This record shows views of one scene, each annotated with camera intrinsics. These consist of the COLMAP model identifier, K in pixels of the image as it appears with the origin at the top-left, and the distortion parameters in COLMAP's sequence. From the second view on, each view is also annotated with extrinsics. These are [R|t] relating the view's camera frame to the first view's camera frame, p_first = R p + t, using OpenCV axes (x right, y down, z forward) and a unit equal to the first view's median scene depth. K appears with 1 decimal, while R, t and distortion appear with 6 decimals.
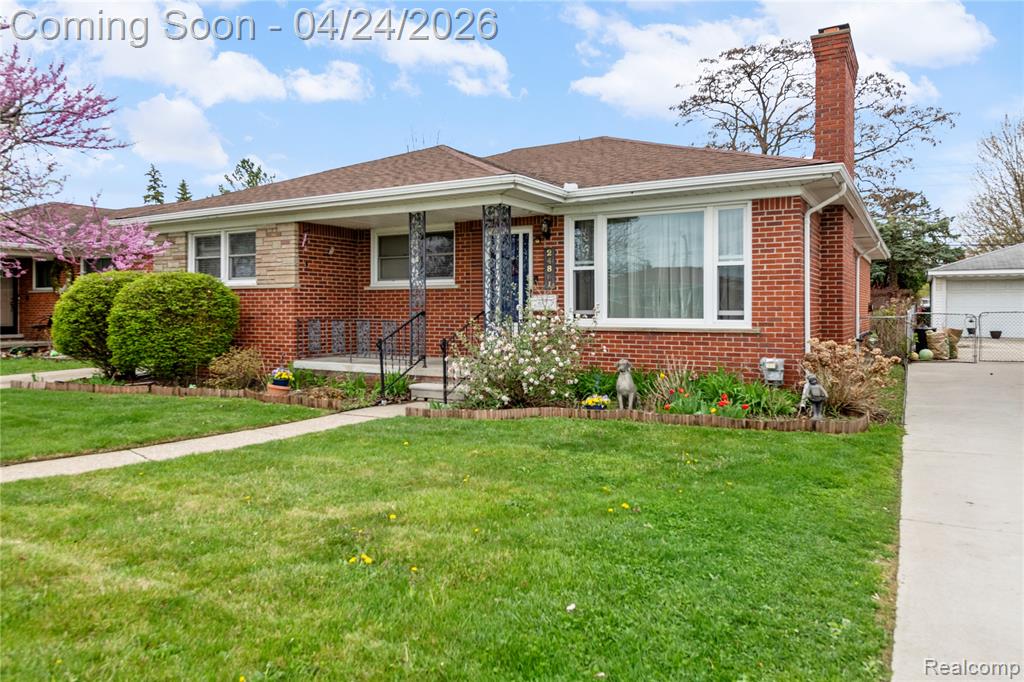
lens RADIAL K [[668.7, 0, 524.6], [0, 668.7, 299.9], [0, 0, 1]] dist [0.027107, -0.007790]
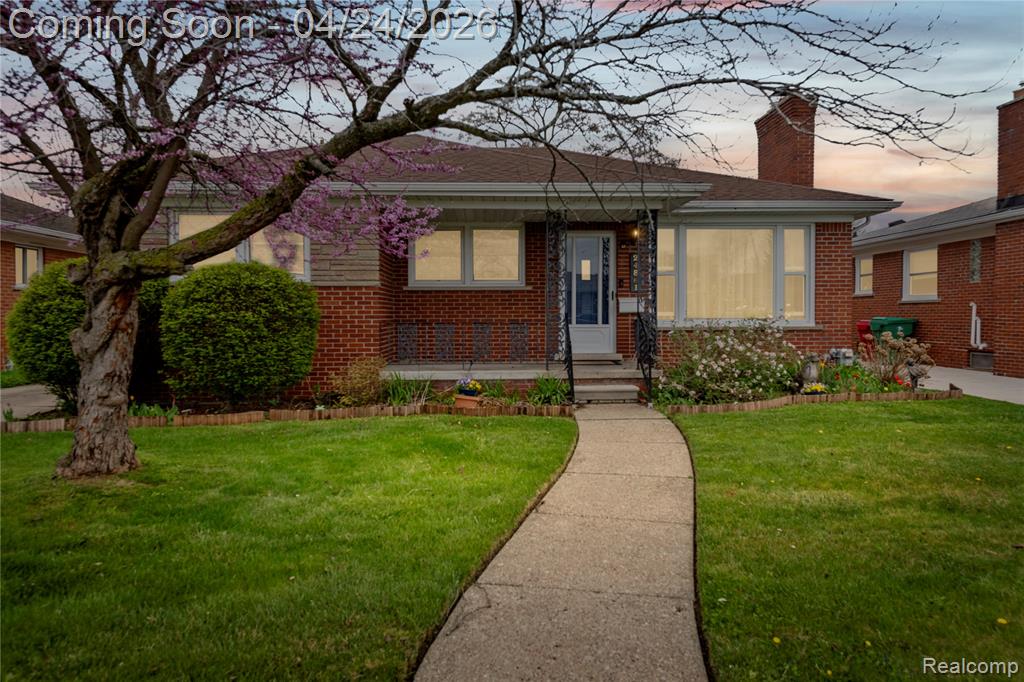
lens RADIAL K [[668.7, 0, 512.7], [0, 668.7, 332.3], [0, 0, 1]] dist [0.027107, -0.007790]
pose [[0.850625, -0.016212, 0.525524, -0.643724], [-0.004952, 0.999233, 0.038841, 0.006780], [-0.525750, -0.035641, 0.849892, 0.183644]]
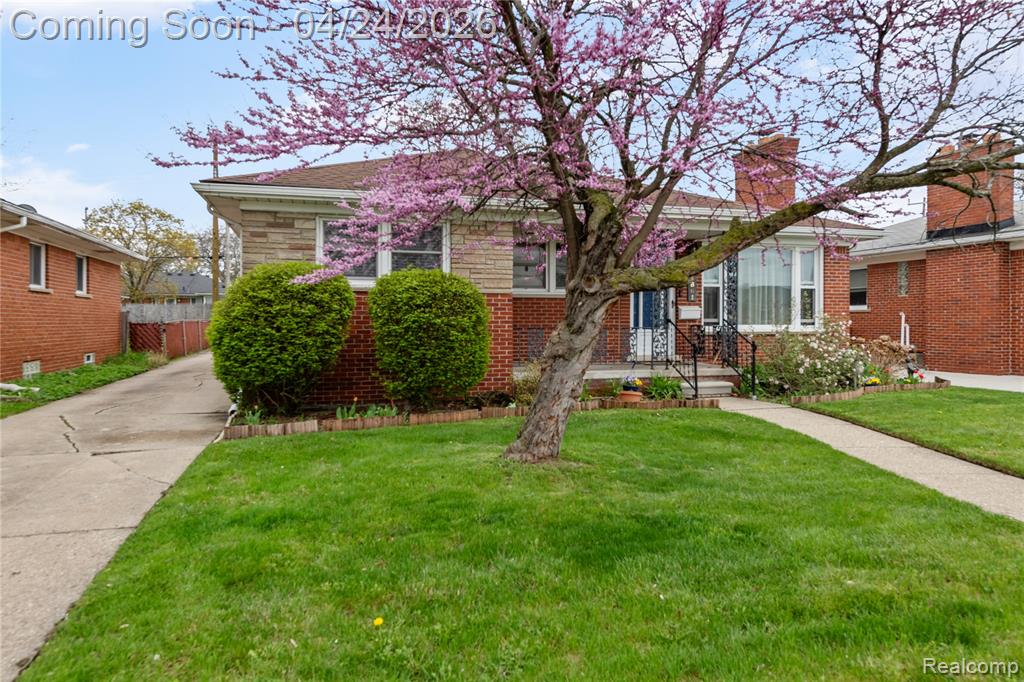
lens RADIAL K [[668.7, 0, 506.8], [0, 668.7, 319.6], [0, 0, 1]] dist [0.027107, -0.007790]
pose [[0.702347, 0.002027, 0.711832, -0.998727], [-0.011828, 0.999891, 0.008823, 0.009727], [-0.711737, -0.014616, 0.702294, 0.357140]]
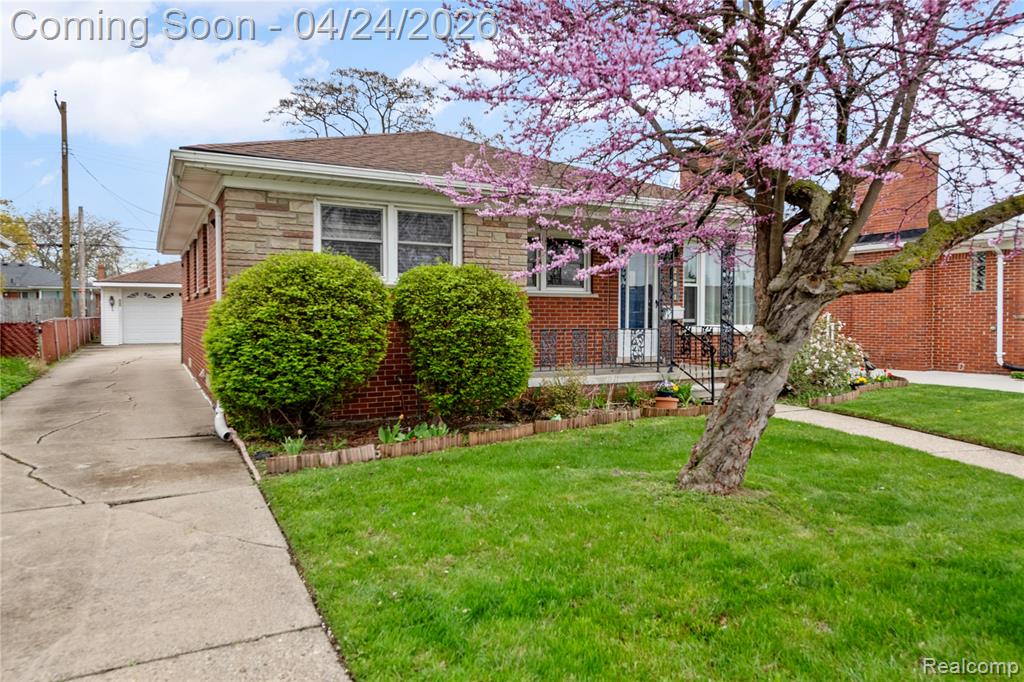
lens RADIAL K [[668.7, 0, 503.8], [0, 668.7, 336.7], [0, 0, 1]] dist [0.027107, -0.007790]
pose [[0.546099, -0.022484, 0.837419, -1.054837], [-0.014265, 0.999245, 0.036132, 0.007817], [-0.837599, -0.031678, 0.545366, 0.563337]]
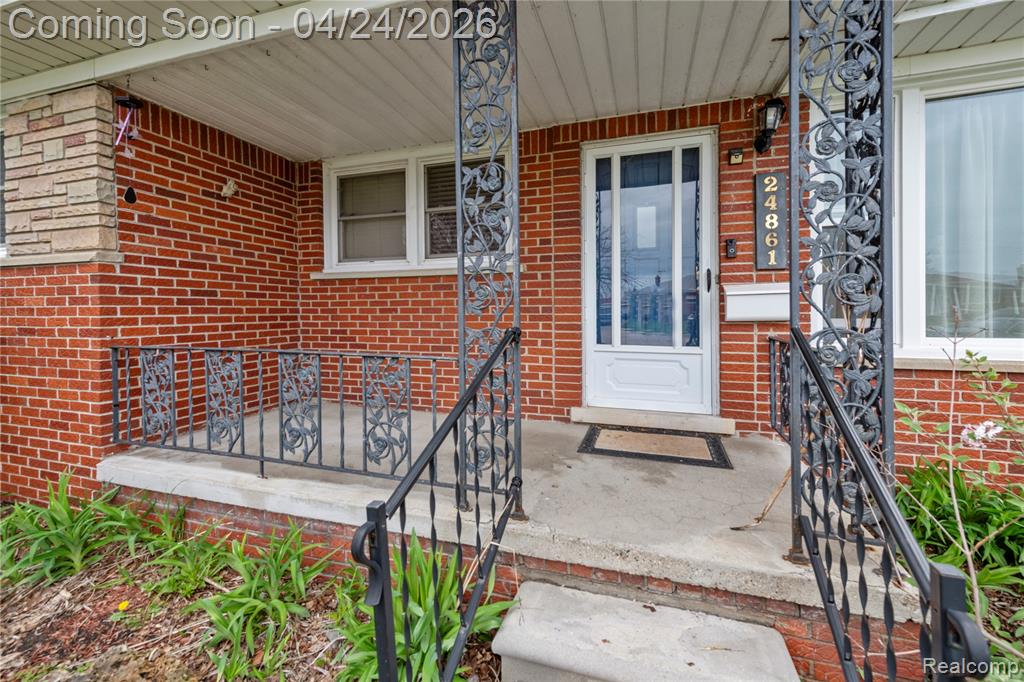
lens RADIAL K [[409.9, 0, 518.4], [0, 409.9, 311.9], [0, 0, 1]] dist [0.014569, -0.002501]
pose [[0.978244, -0.005370, 0.207388, -0.164136], [0.001367, 0.999810, 0.019440, 0.005215], [-0.207453, -0.018733, 0.978066, 0.724555]]
